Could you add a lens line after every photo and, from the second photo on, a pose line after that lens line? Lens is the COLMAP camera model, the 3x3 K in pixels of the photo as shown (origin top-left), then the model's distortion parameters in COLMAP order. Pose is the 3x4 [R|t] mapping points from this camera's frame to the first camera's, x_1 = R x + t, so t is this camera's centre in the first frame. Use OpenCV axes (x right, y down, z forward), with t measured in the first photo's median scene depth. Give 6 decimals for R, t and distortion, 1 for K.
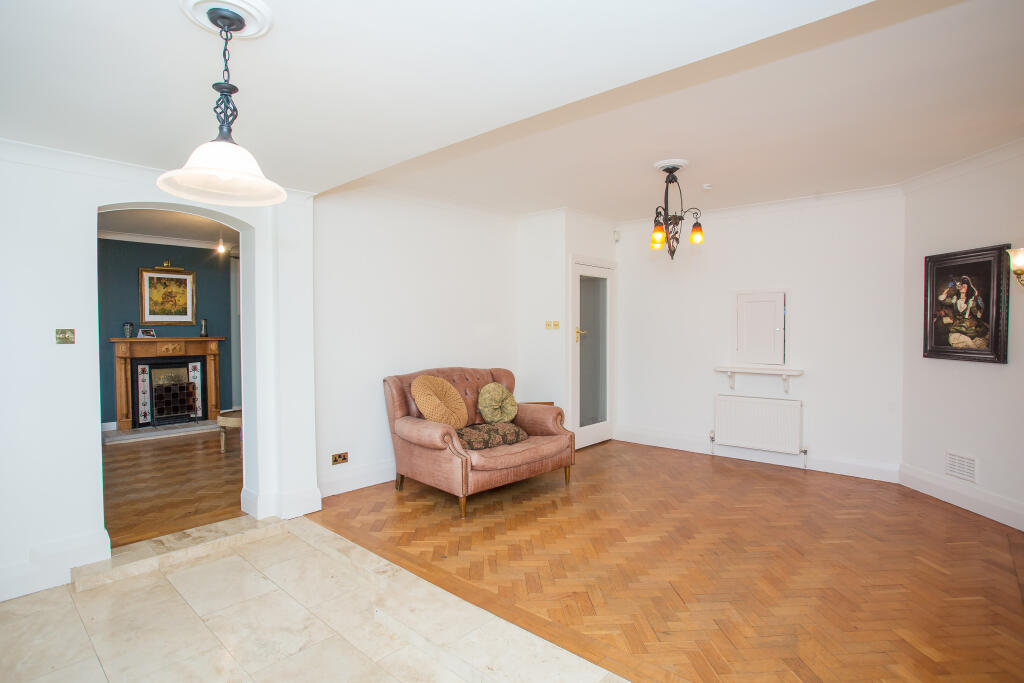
lens RADIAL K [[512.9, 0, 512.0], [0, 512.9, 341.5], [0, 0, 1]] dist [-0.026835, 0.000322]
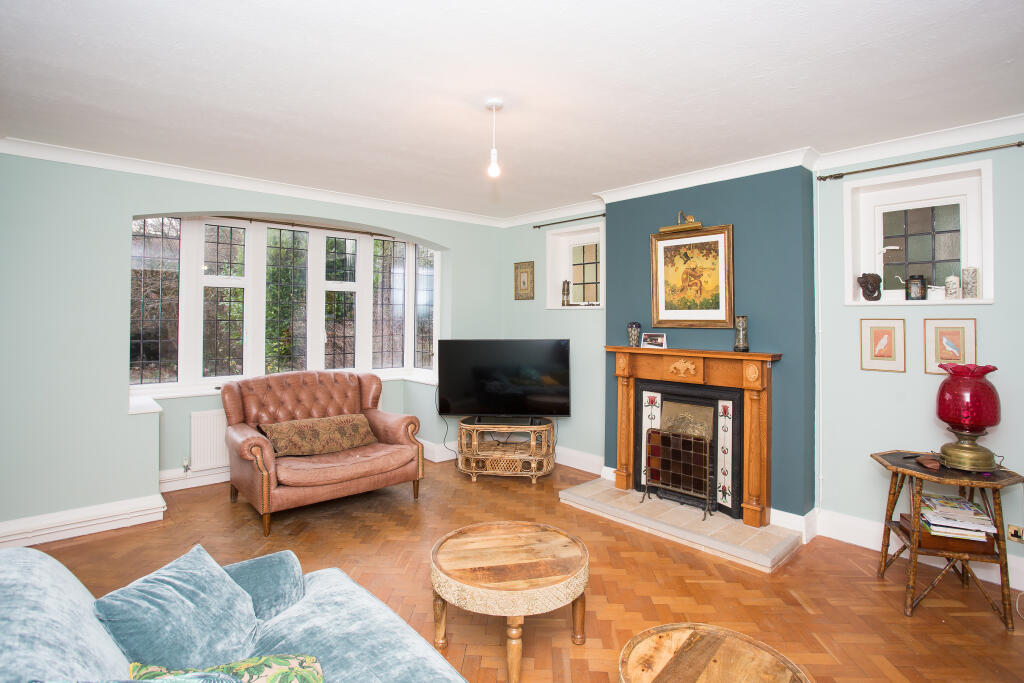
lens RADIAL K [[516.4, 0, 518.7], [0, 516.4, 316.4], [0, 0, 1]] dist [-0.030789, 0.000558]
pose [[-0.083008, -0.009173, -0.996507, -0.090178], [-0.033553, 0.999416, -0.006405, -0.034732], [0.995984, 0.032904, -0.083267, 0.866477]]
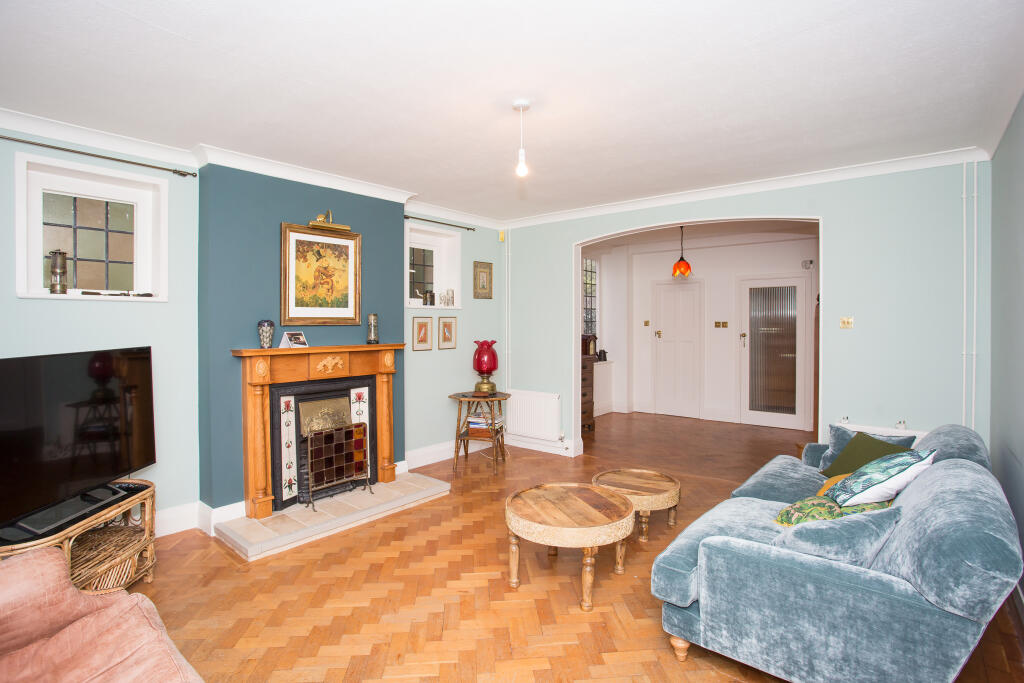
lens RADIAL K [[510.2, 0, 512.2], [0, 510.2, 329.5], [0, 0, 1]] dist [-0.032391, 0.000040]
pose [[0.999605, 0.000320, 0.028091, -0.484250], [-0.000050, 0.999954, -0.009611, -0.021460], [-0.028093, 0.009606, 0.999559, 0.420358]]
